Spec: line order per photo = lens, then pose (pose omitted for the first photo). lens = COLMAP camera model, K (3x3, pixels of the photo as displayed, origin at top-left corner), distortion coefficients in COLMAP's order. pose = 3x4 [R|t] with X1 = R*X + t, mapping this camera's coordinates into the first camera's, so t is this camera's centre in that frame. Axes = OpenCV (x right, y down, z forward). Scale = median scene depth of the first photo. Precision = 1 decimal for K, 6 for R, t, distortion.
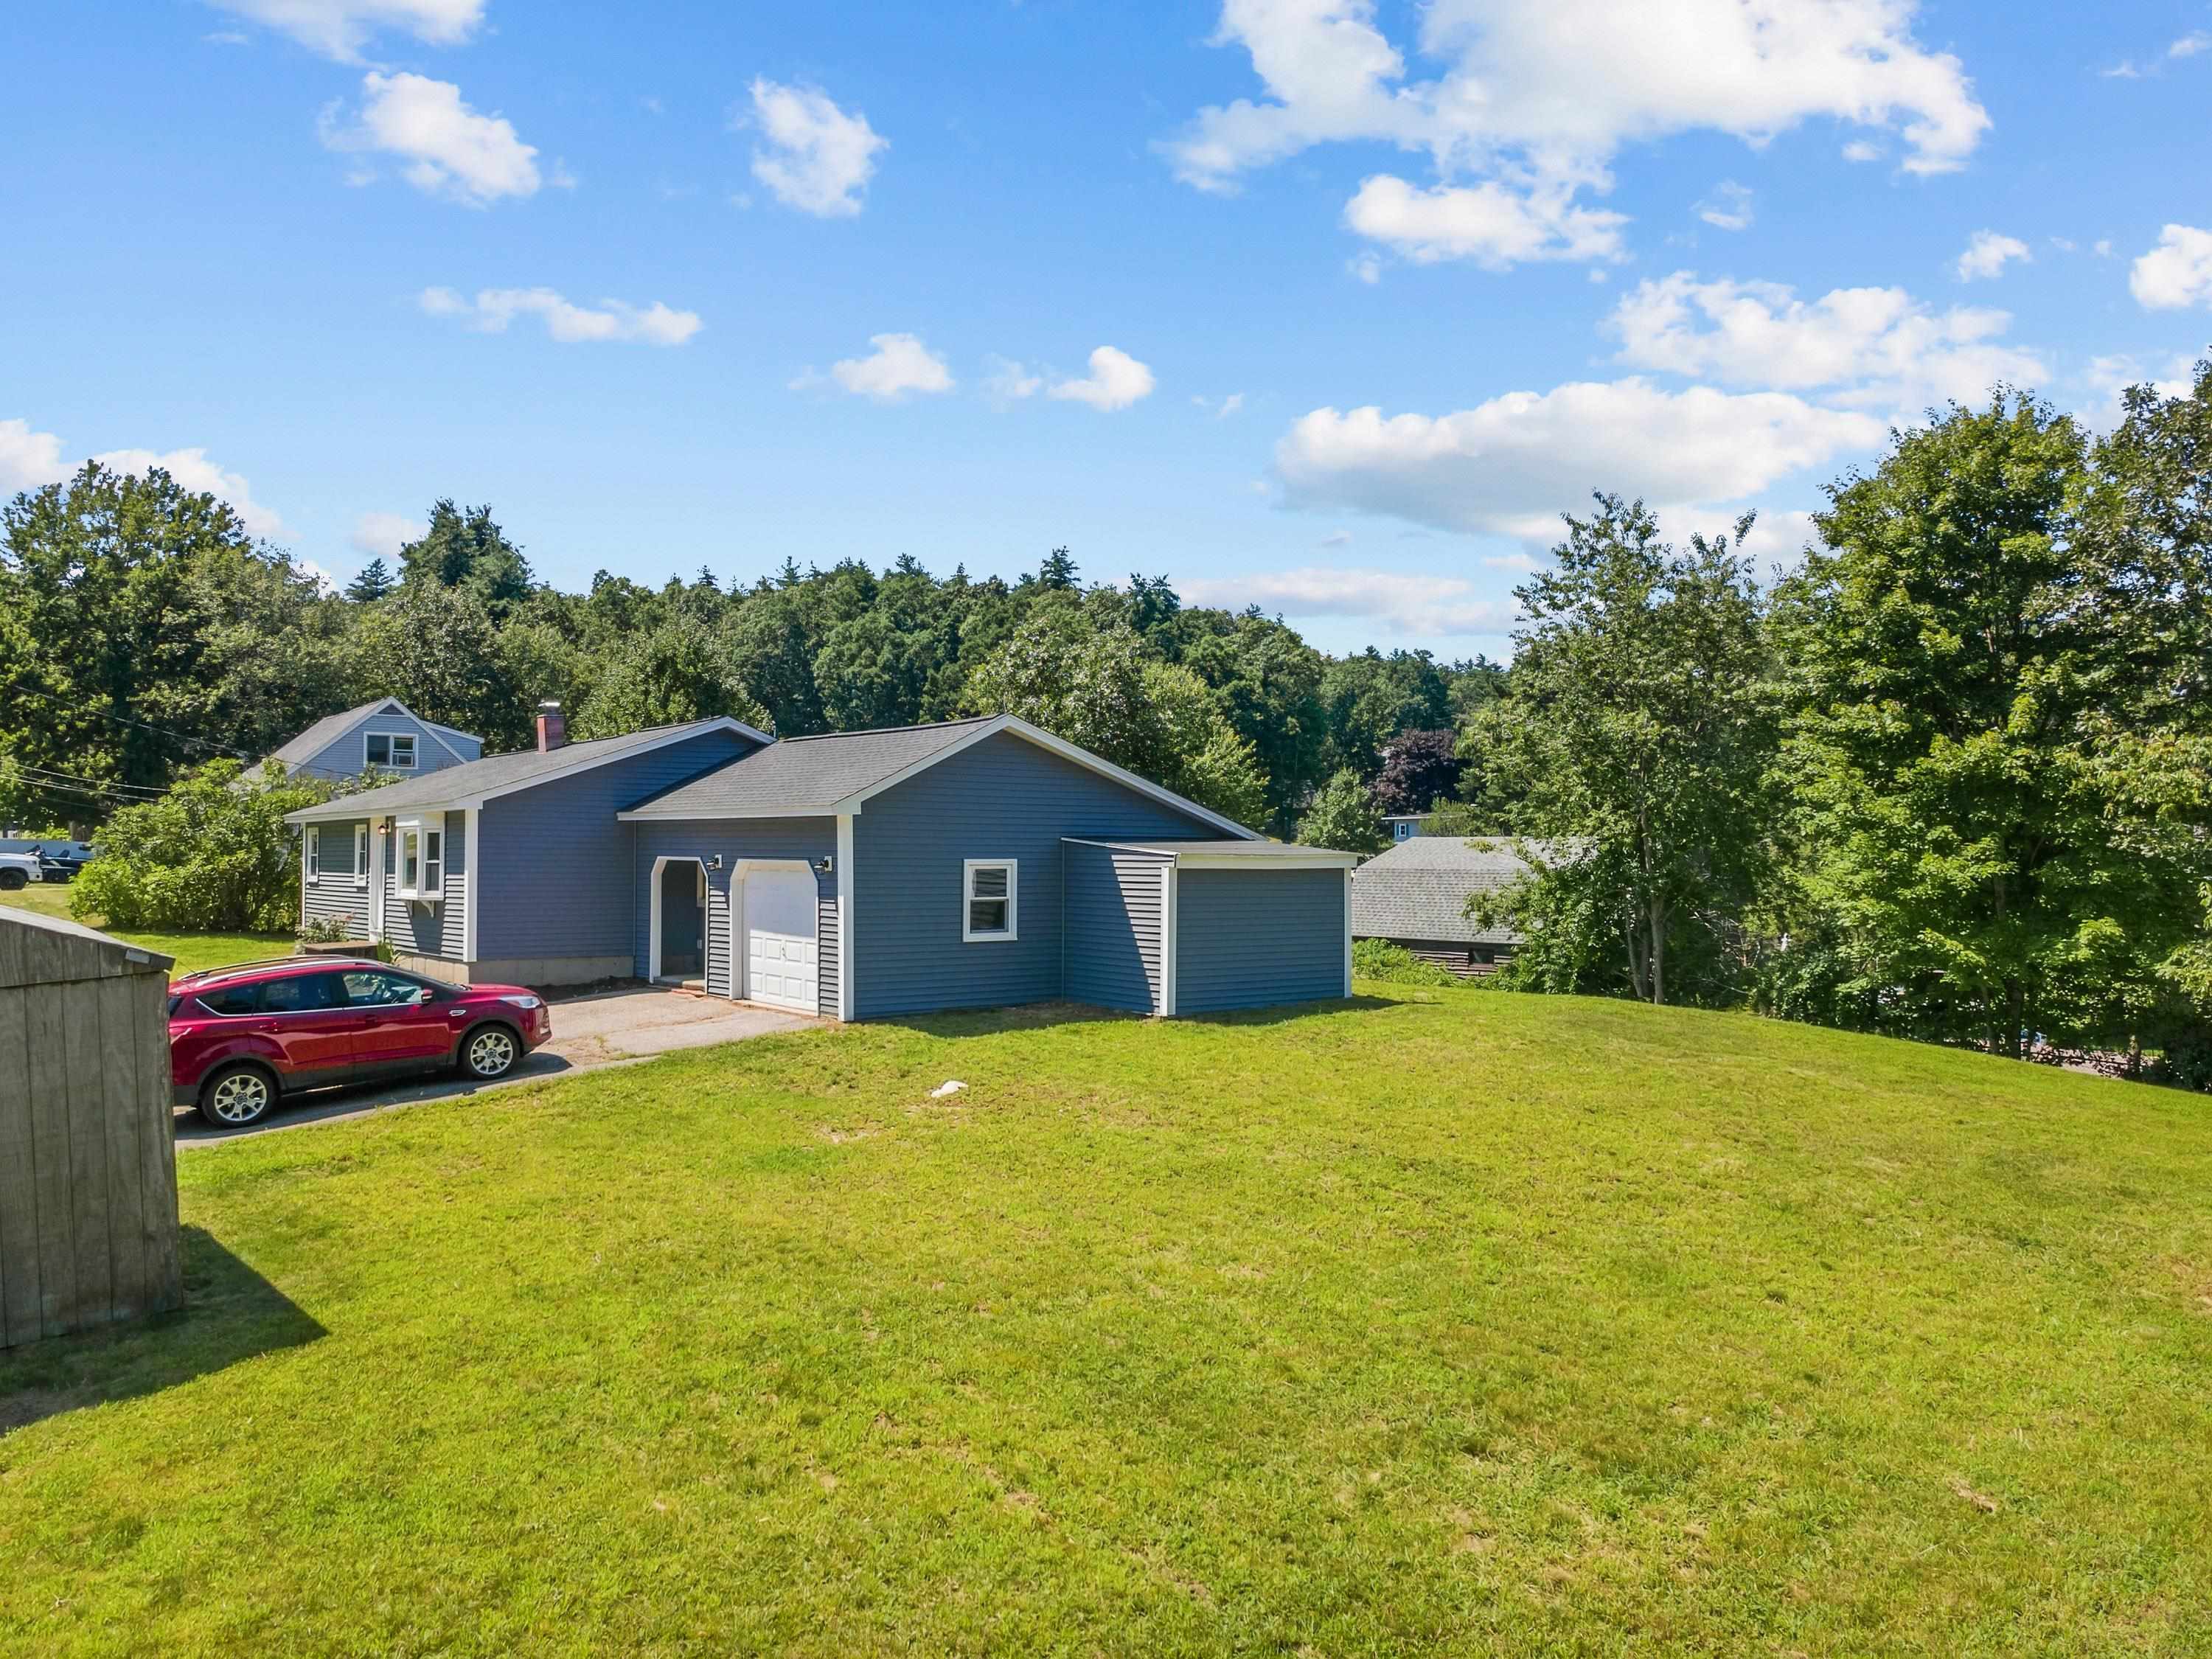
lens RADIAL K [[1608.1, 0, 1104.4], [0, 1608.1, 824.1], [0, 0, 1]] dist [0.033953, 0.022404]
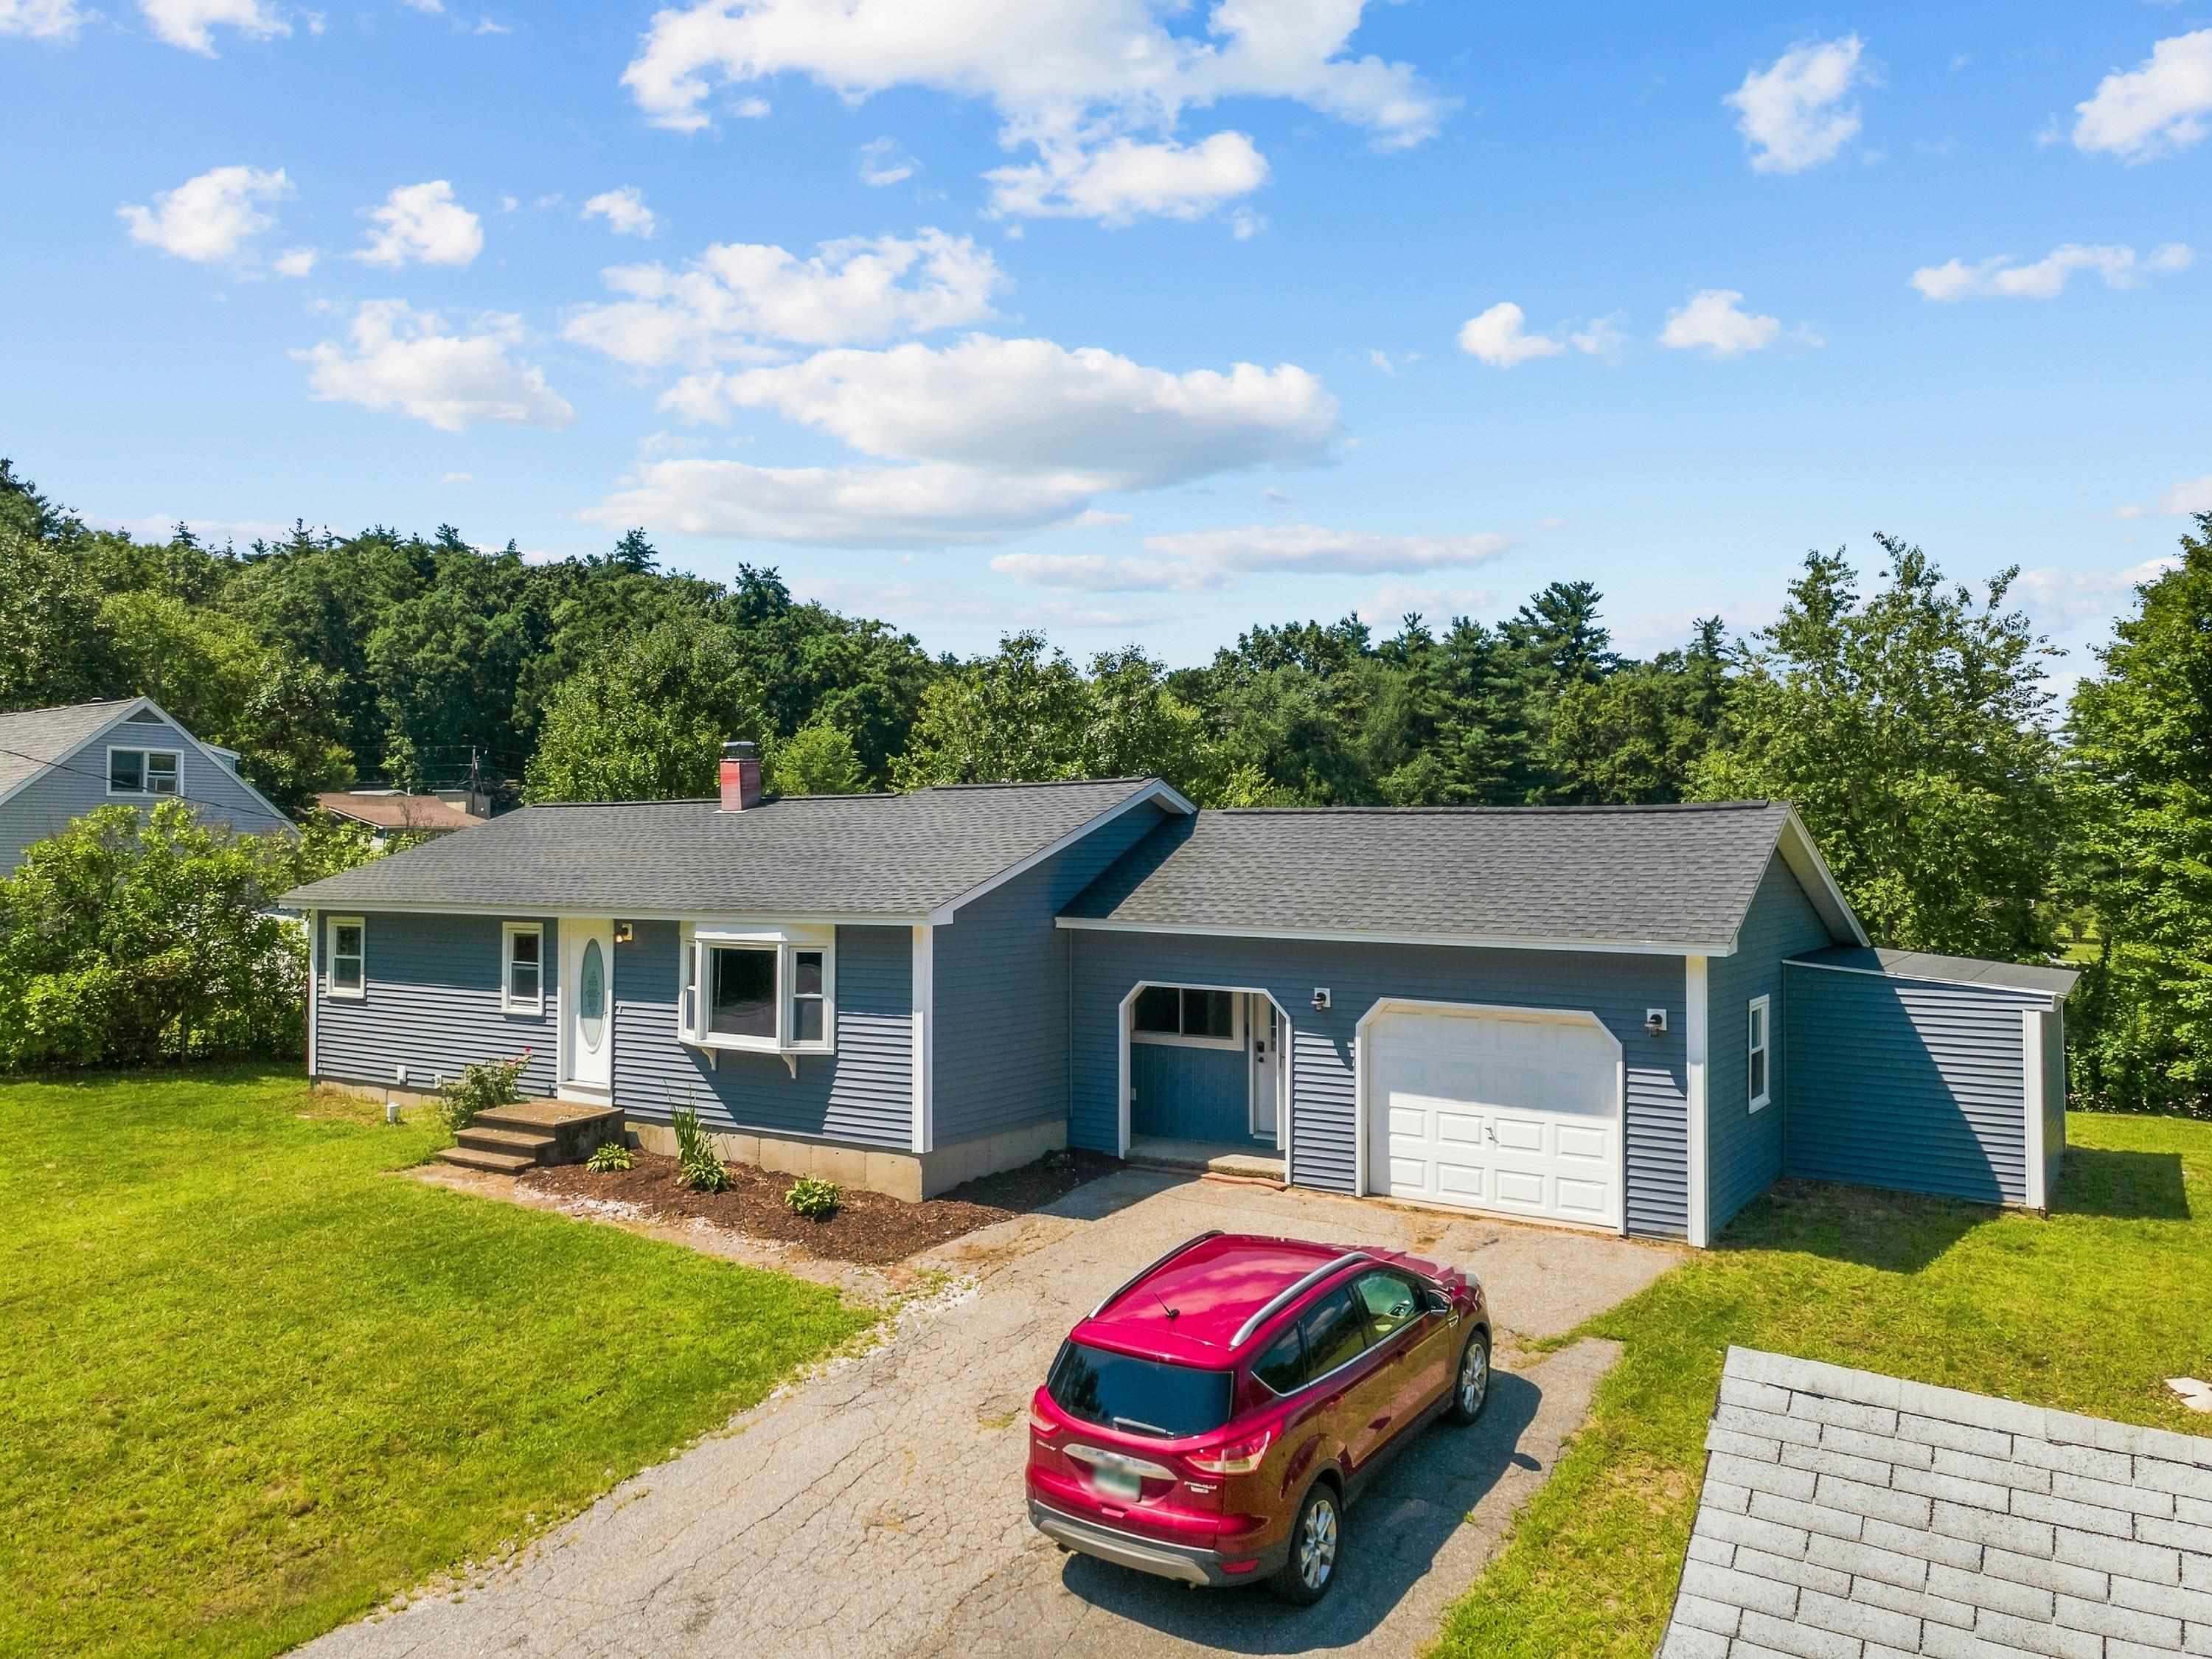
lens RADIAL K [[1608.1, 0, 1097.6], [0, 1608.1, 835.3], [0, 0, 1]] dist [0.033953, 0.022404]
pose [[0.950951, 0.001887, 0.309336, -0.170873], [-0.004743, 0.999953, 0.008484, -0.016661], [-0.309305, -0.009535, 0.950915, 0.111974]]
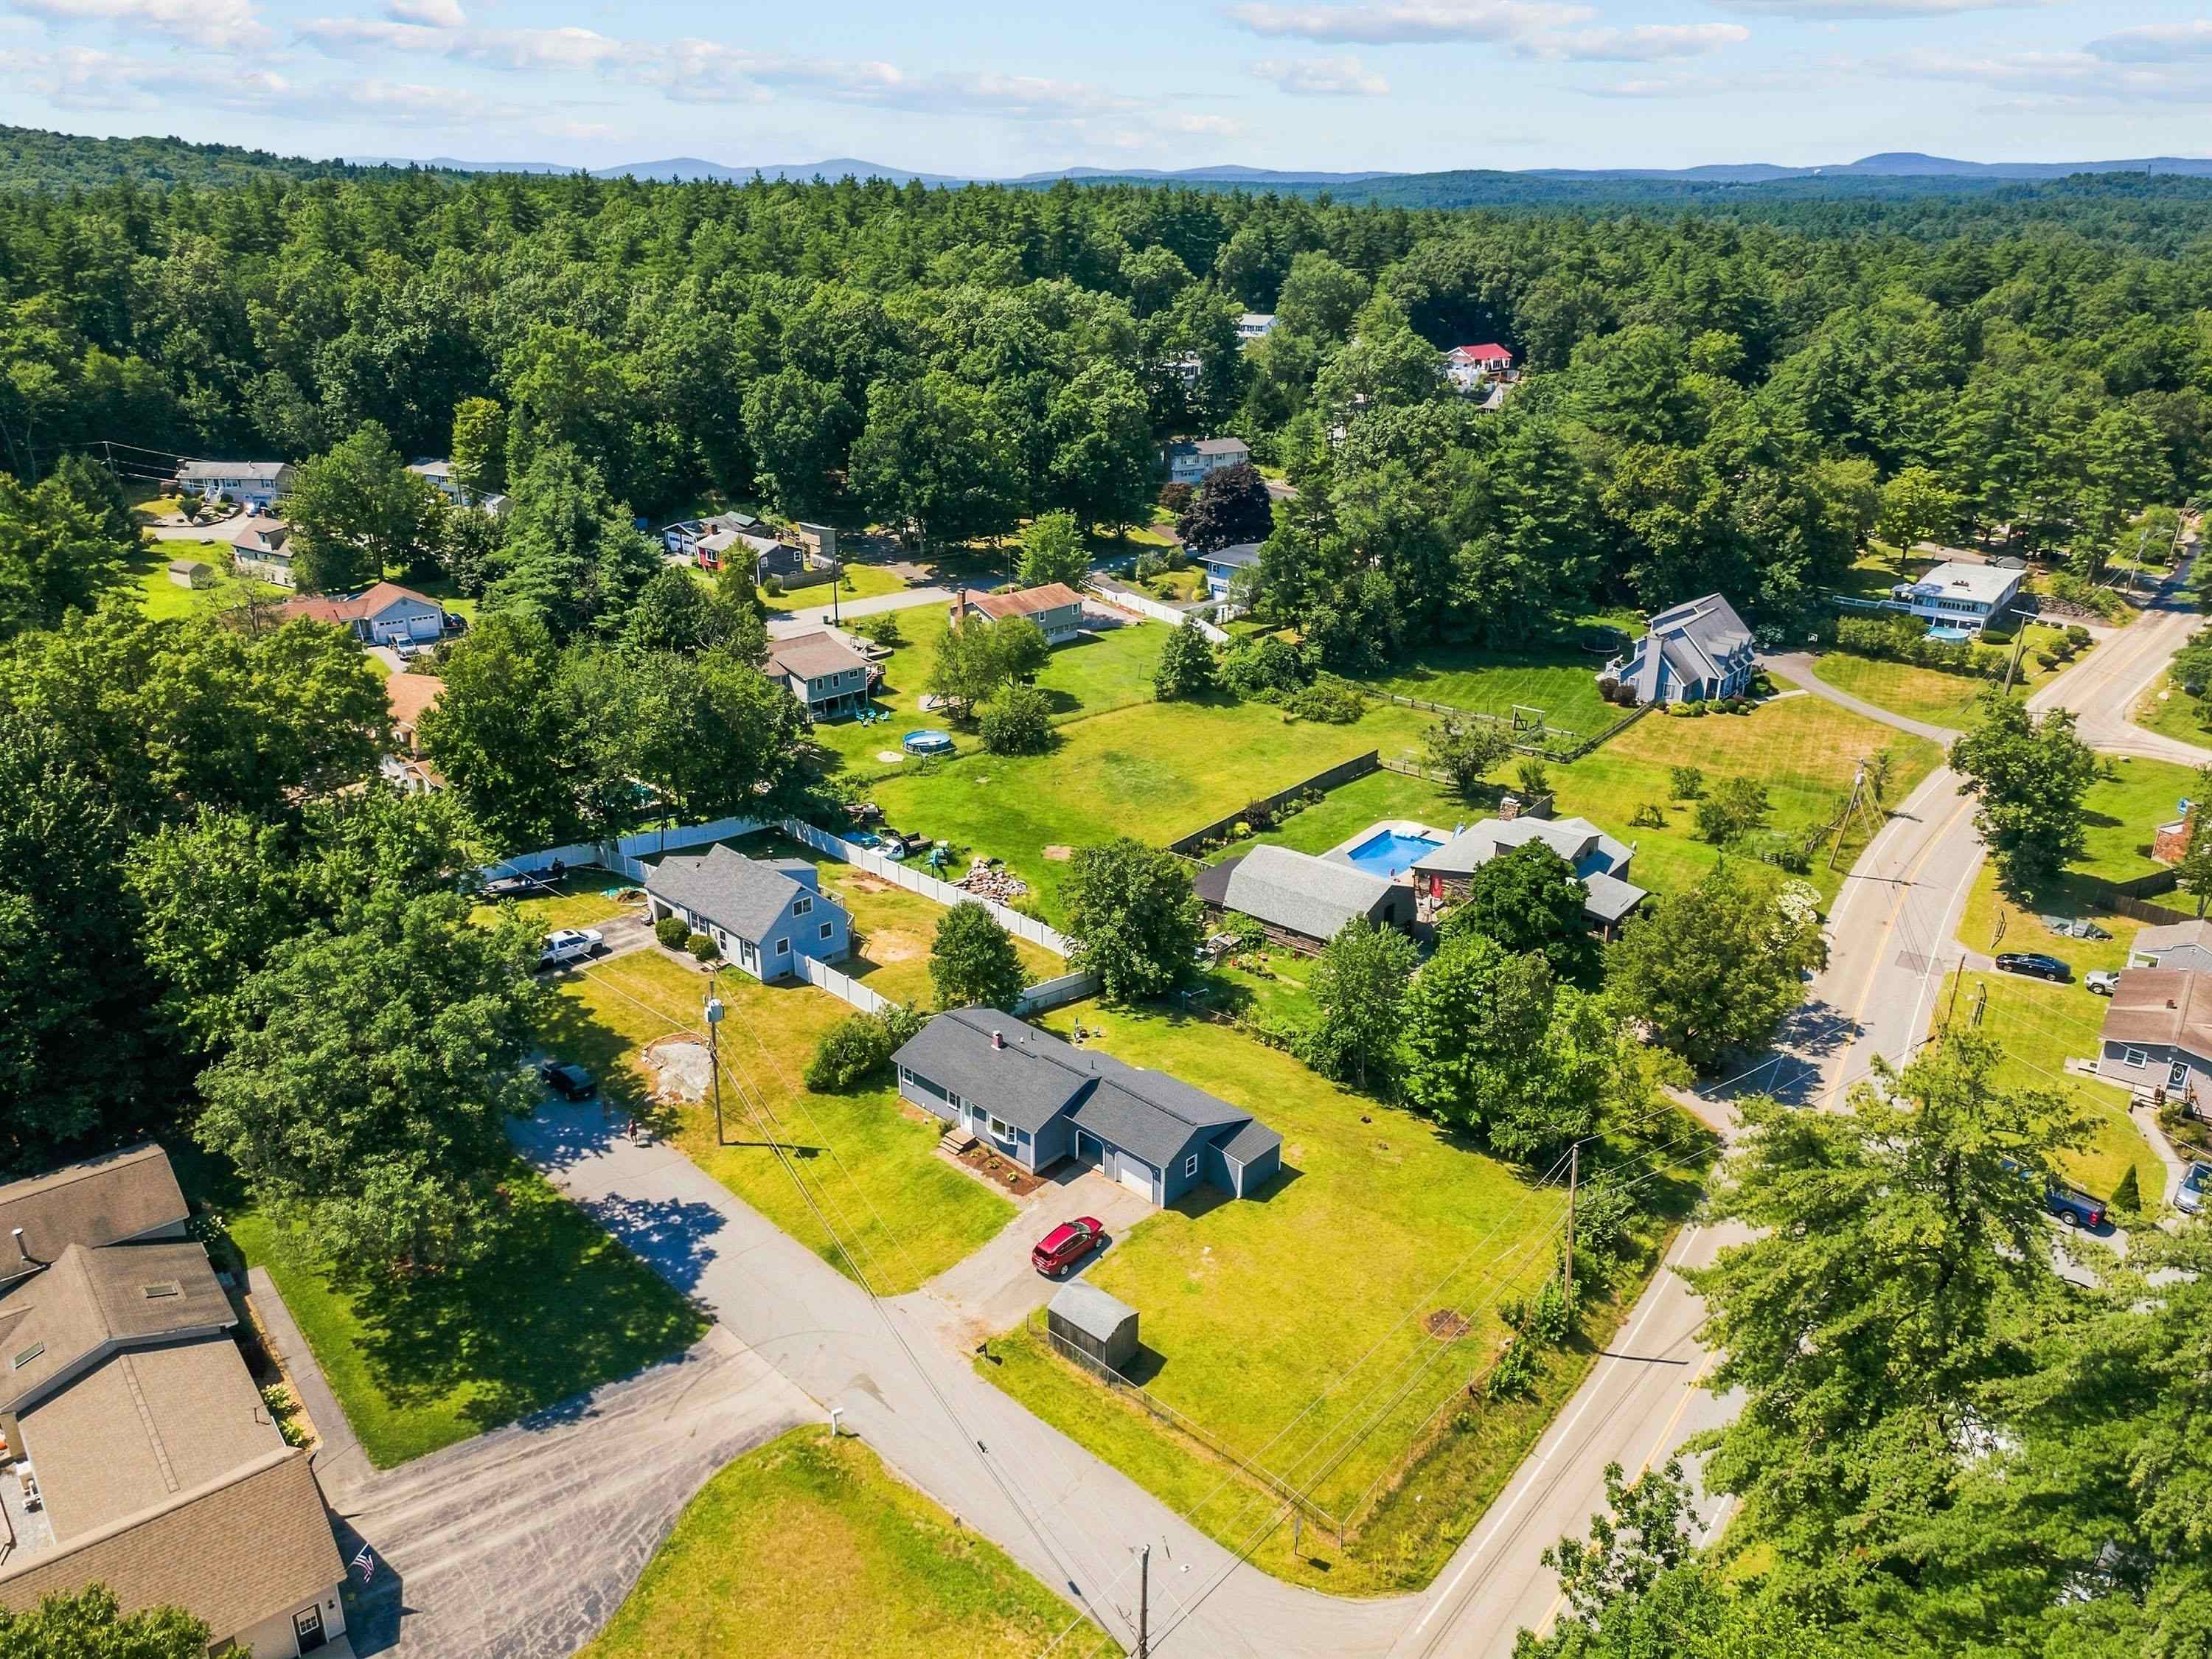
lens RADIAL K [[1608.1, 0, 1100.8], [0, 1608.1, 823.0], [0, 0, 1]] dist [0.033953, 0.022404]
pose [[0.988626, -0.055803, 0.139658, -0.223638], [-0.001979, 0.923707, 0.383094, -0.627303], [-0.150381, -0.379013, 0.913091, -0.621383]]
